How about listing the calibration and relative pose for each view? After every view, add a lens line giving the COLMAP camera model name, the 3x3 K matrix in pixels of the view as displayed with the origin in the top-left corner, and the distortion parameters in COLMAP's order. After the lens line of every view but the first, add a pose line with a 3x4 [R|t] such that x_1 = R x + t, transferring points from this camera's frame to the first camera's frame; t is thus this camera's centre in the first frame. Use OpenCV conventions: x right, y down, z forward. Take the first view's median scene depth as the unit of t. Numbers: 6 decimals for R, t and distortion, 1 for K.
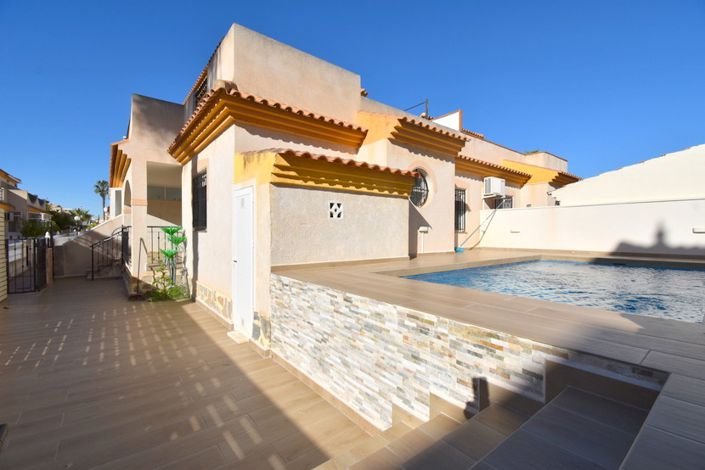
lens RADIAL K [[308.5, 0, 354.7], [0, 308.5, 236.0], [0, 0, 1]] dist [0.017590, -0.023671]
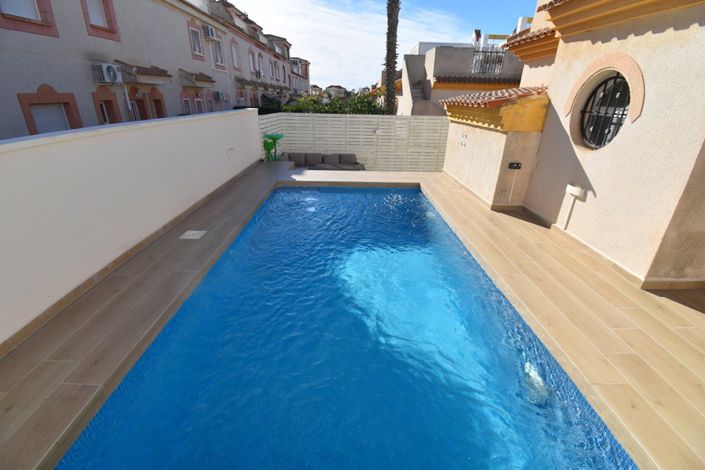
lens RADIAL K [[308.5, 0, 354.7], [0, 308.5, 236.0], [0, 0, 1]] dist [0.017590, -0.023671]
pose [[-0.605728, 0.310959, -0.732392, 1.007635], [-0.029888, 0.910928, 0.411481, -0.184729], [0.795110, 0.271135, -0.542480, 1.127291]]
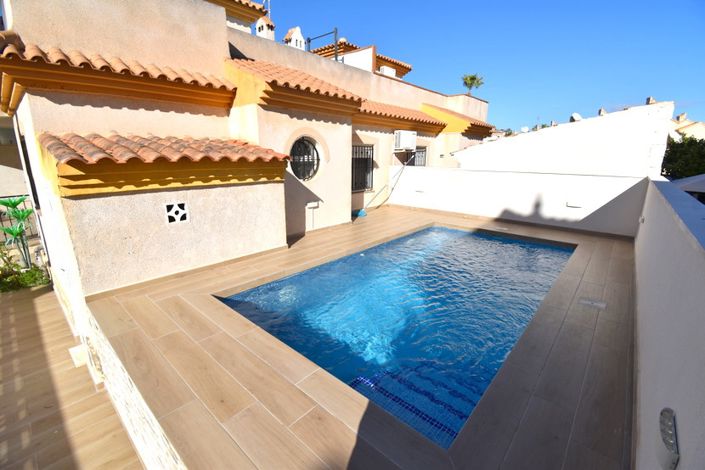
lens RADIAL K [[308.5, 0, 354.7], [0, 308.5, 236.0], [0, 0, 1]] dist [0.017590, -0.023671]
pose [[0.984560, -0.038053, 0.170860, 0.207495], [-0.005804, 0.968451, 0.249135, -0.181822], [-0.174950, -0.246280, 0.953278, 0.078945]]
